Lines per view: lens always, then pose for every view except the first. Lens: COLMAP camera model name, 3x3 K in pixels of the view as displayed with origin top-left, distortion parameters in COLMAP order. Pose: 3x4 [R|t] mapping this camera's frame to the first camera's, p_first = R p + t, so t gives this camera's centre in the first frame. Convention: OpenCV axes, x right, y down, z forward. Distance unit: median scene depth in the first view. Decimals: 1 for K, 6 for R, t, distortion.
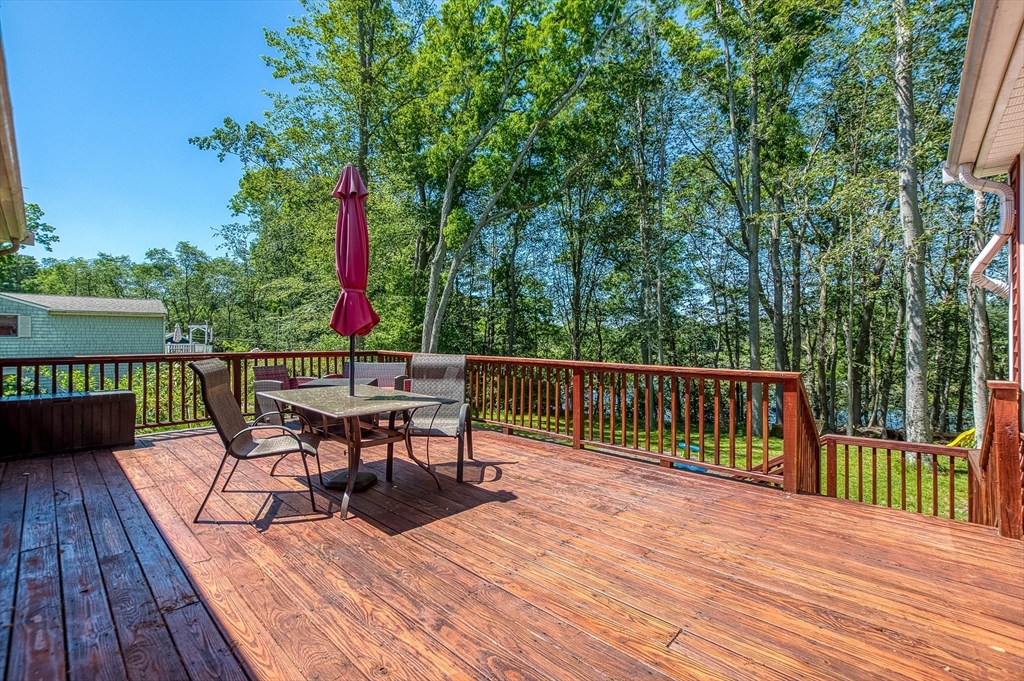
lens RADIAL K [[444.1, 0, 512.0], [0, 444.1, 340.5], [0, 0, 1]] dist [-0.010939, 0.000343]
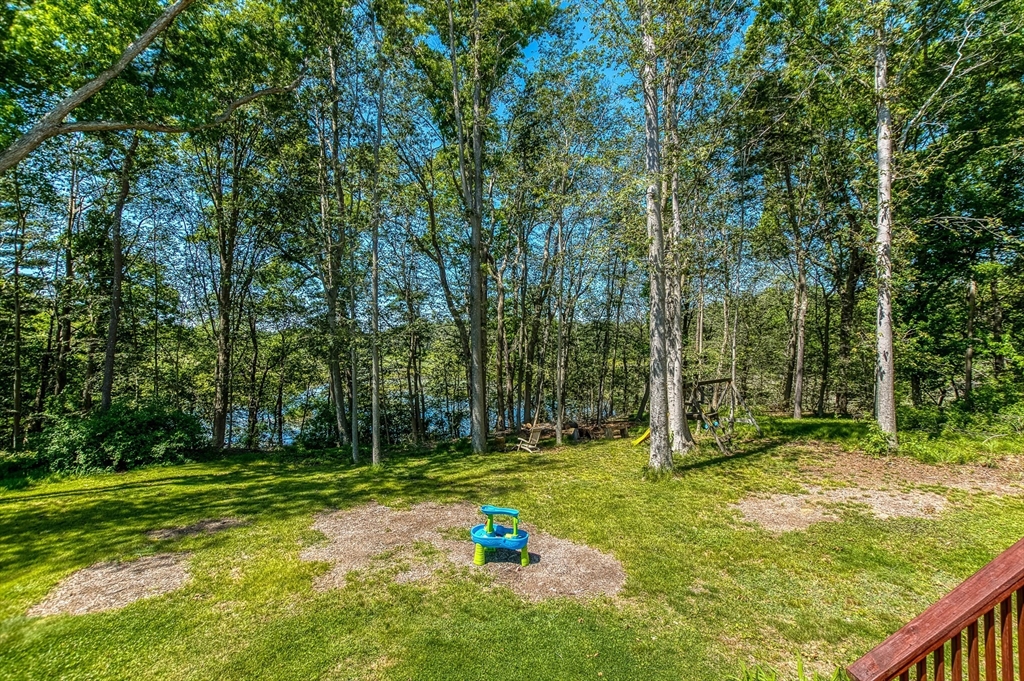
lens RADIAL K [[444.1, 0, 512.0], [0, 444.1, 340.5], [0, 0, 1]] dist [-0.010939, 0.000343]
pose [[0.729363, 0.008894, 0.684069, -0.009690], [0.000026, 0.999915, -0.013028, -0.000846], [-0.684127, 0.009519, 0.729301, 0.126771]]
